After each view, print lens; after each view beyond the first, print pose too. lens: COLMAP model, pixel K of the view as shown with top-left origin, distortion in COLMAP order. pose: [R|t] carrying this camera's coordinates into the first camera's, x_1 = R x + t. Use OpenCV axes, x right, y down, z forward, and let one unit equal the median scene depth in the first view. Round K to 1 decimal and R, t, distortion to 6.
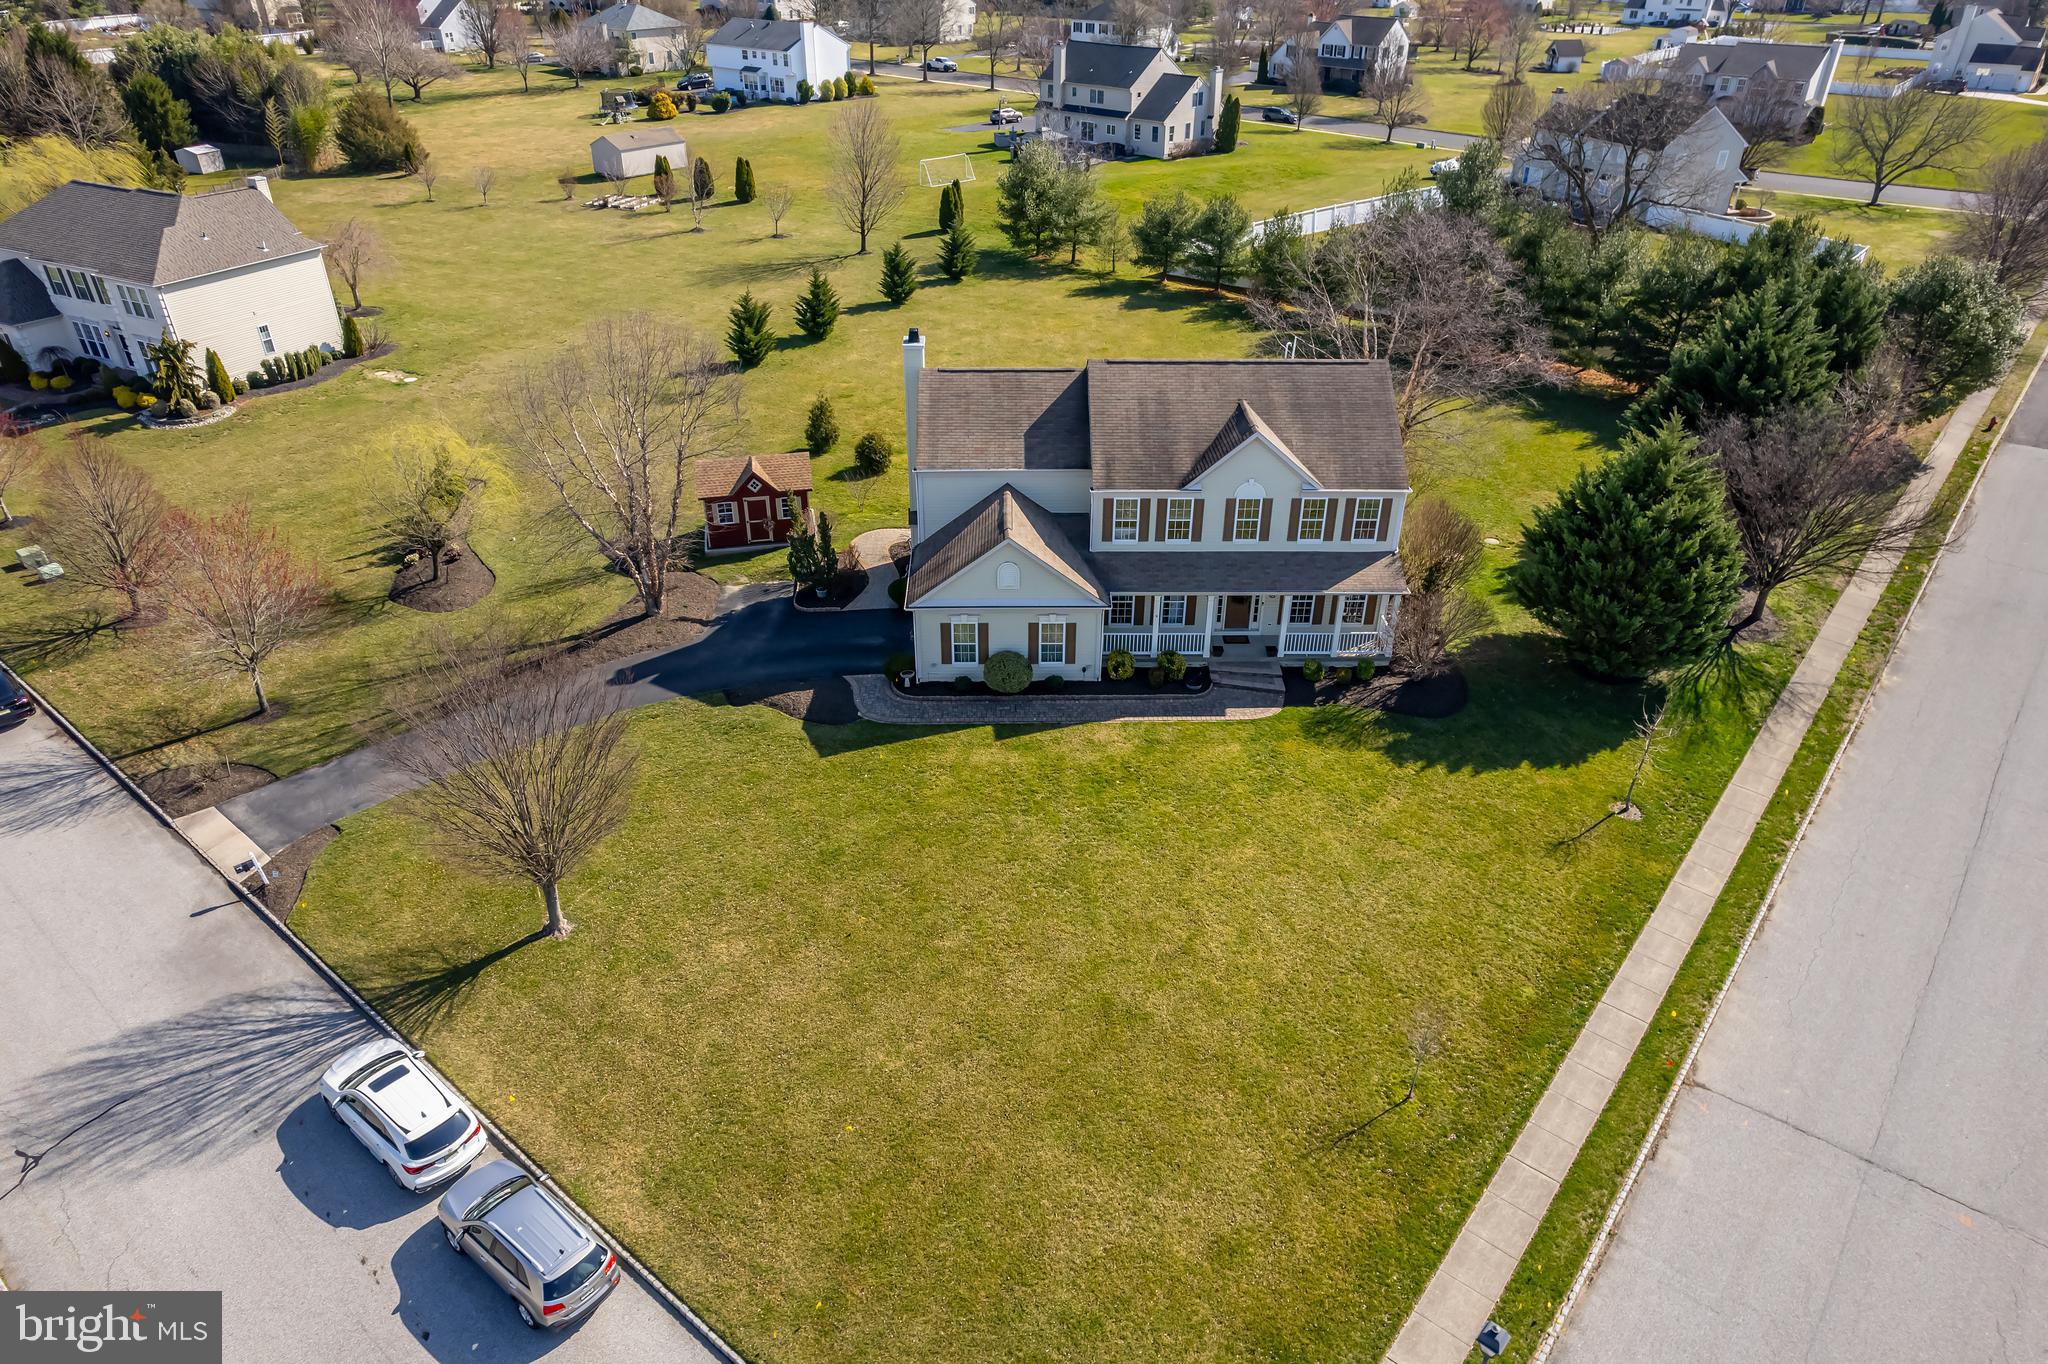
lens RADIAL K [[1342.5, 0, 1039.3], [0, 1342.5, 678.9], [0, 0, 1]] dist [-0.046209, 0.022766]
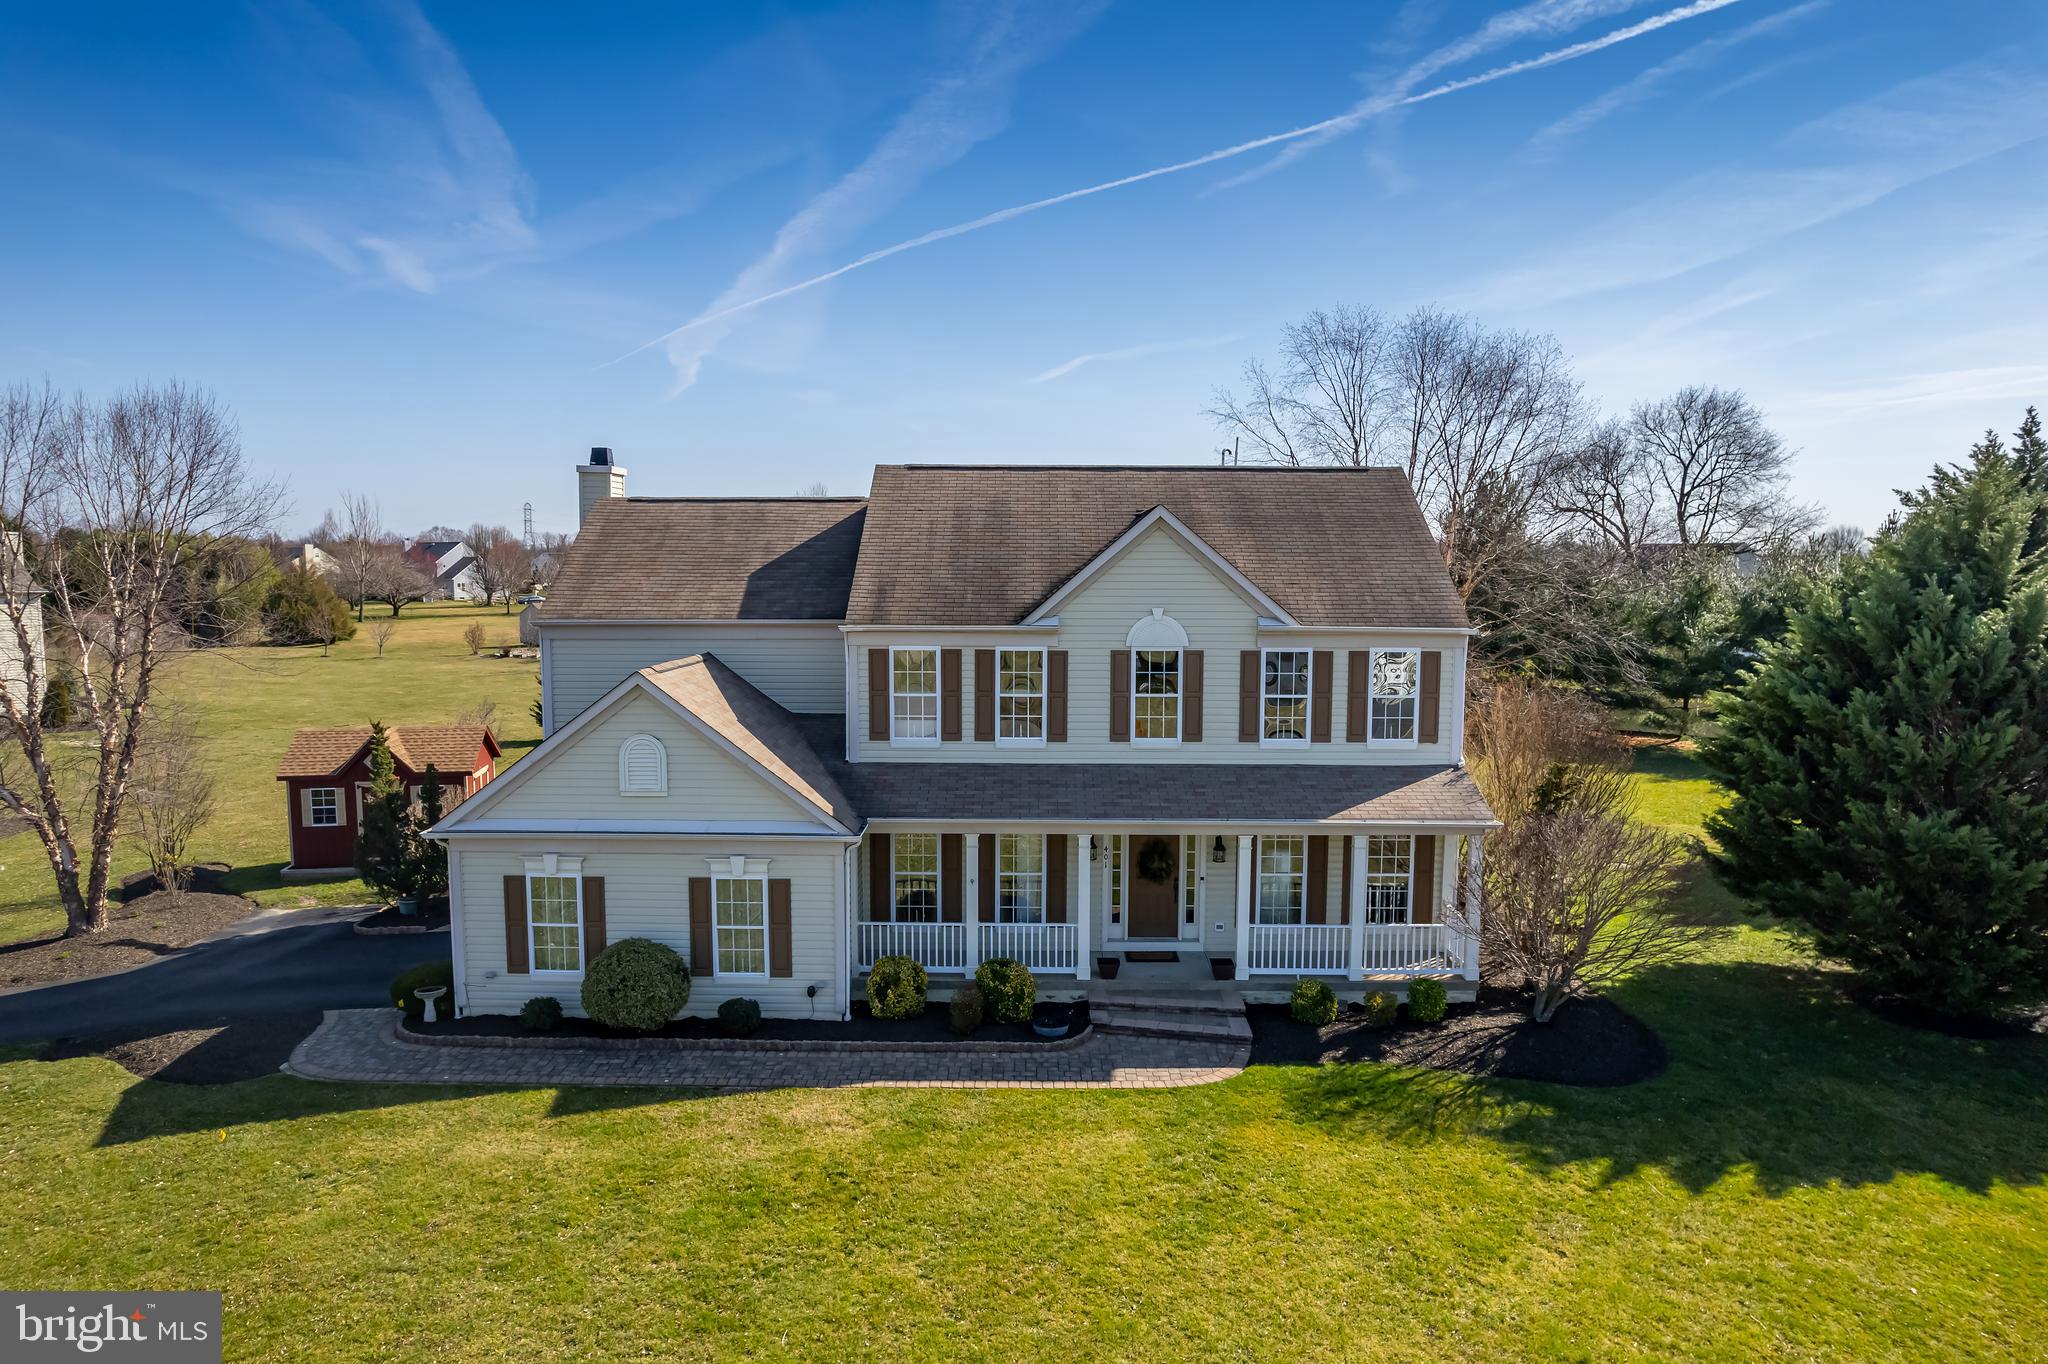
lens RADIAL K [[1317.5, 0, 1024.0], [0, 1317.5, 682.0], [0, 0, 1]] dist [-0.082443, 0.091276]
pose [[0.999474, -0.004180, -0.032159, 0.112341], [-0.010212, 0.900637, -0.434451, 0.085362], [0.030780, 0.434551, 0.900121, 0.508823]]
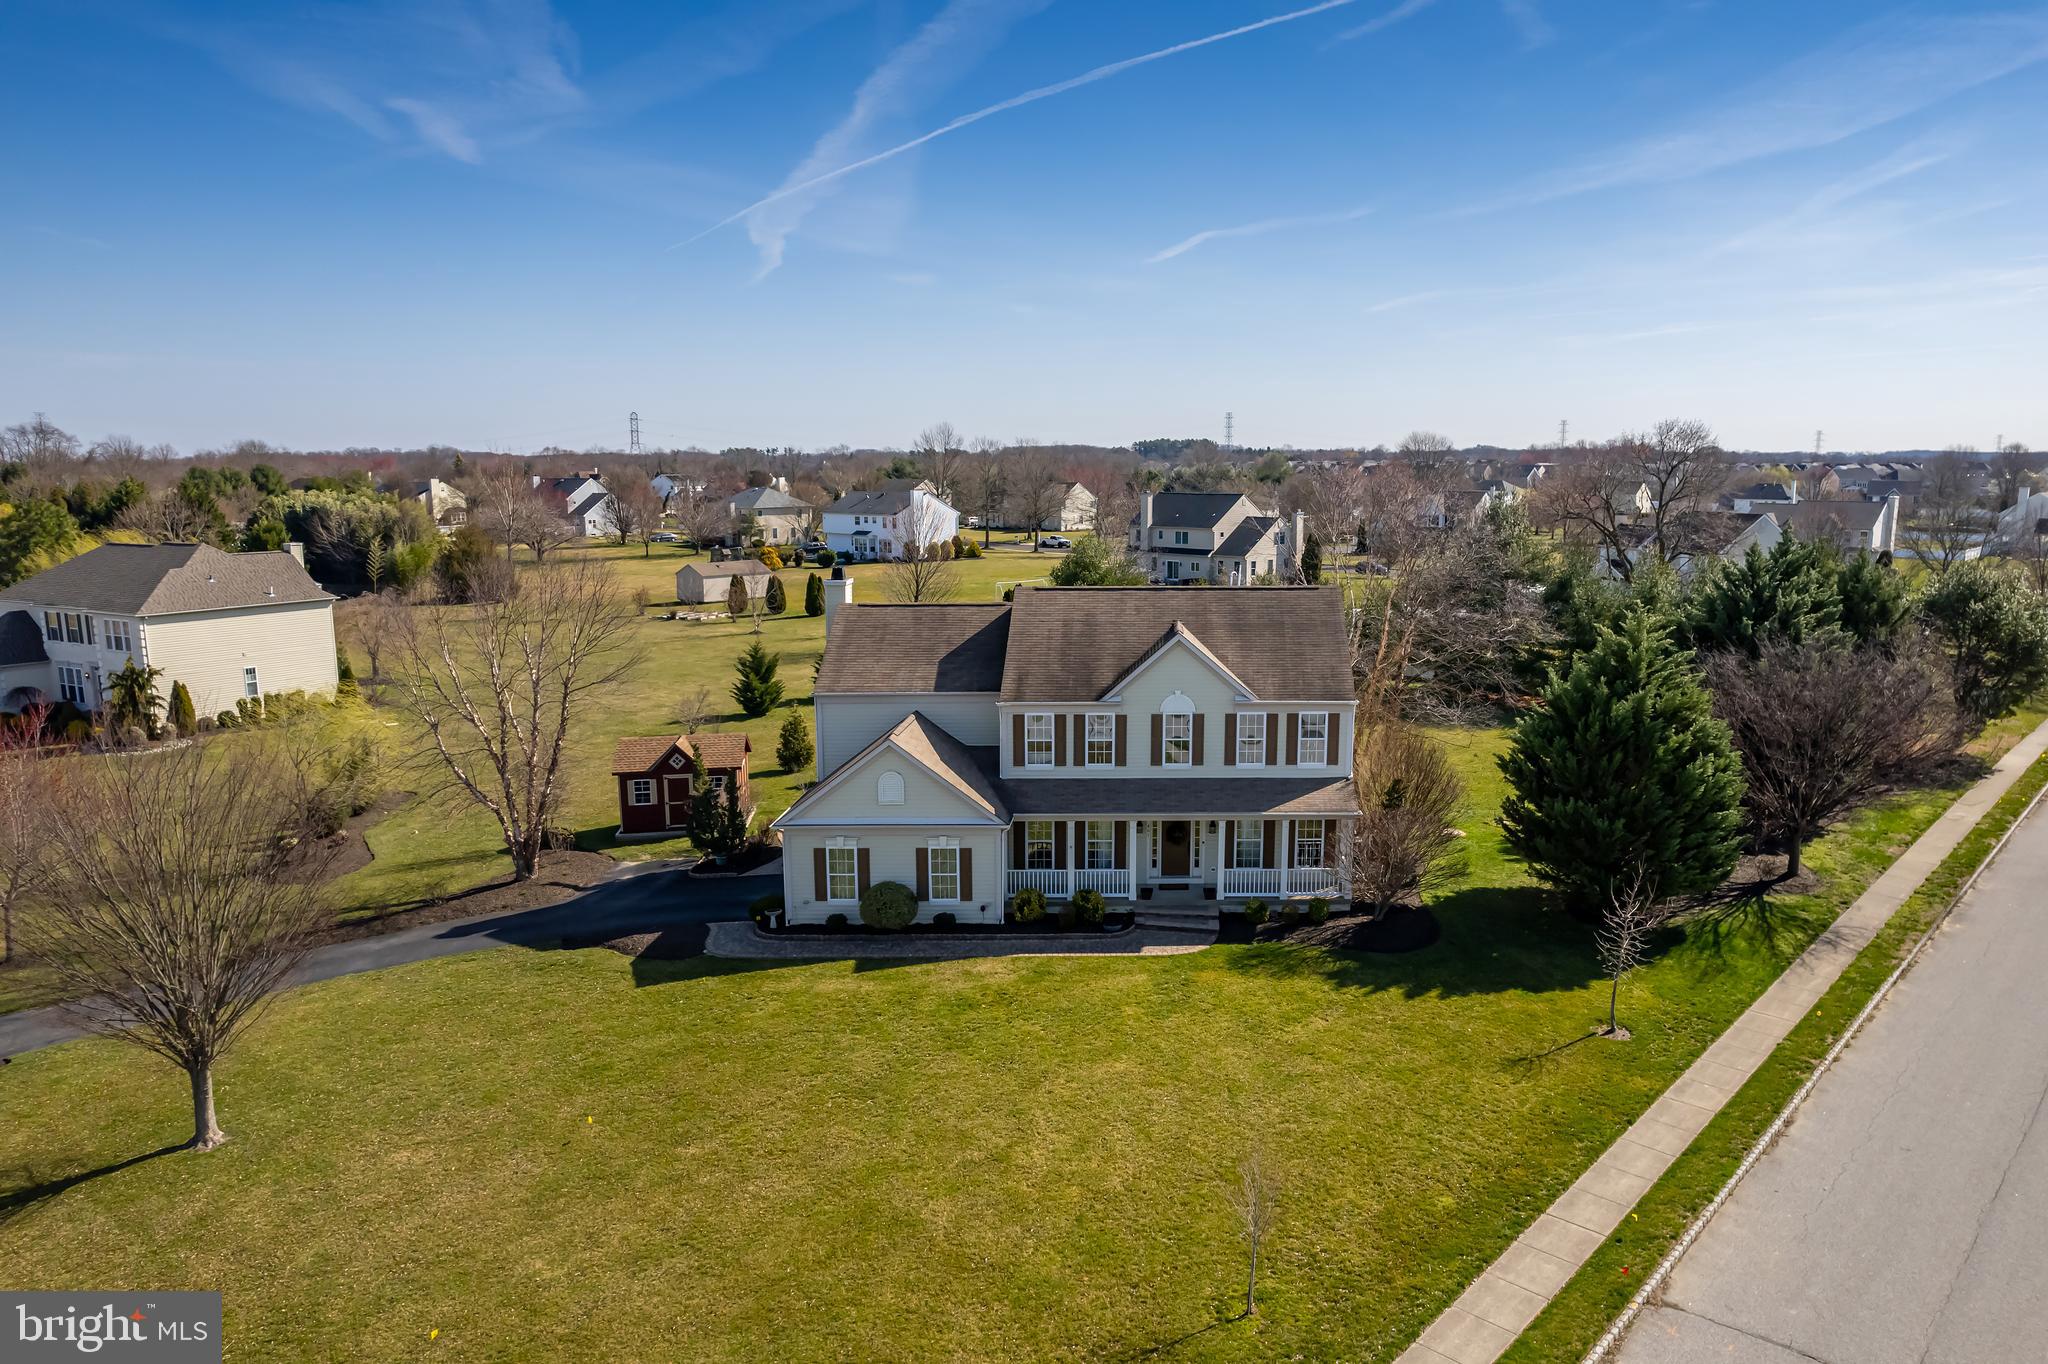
lens RADIAL K [[1394.0, 0, 1206.7], [0, 1394.0, 656.7], [0, 0, 1]] dist [-0.052086, 0.023559]
pose [[0.999961, -0.008703, 0.001392, 0.162237], [0.008562, 0.921830, -0.387500, 0.174450], [0.002089, 0.387497, 0.921869, 0.116950]]
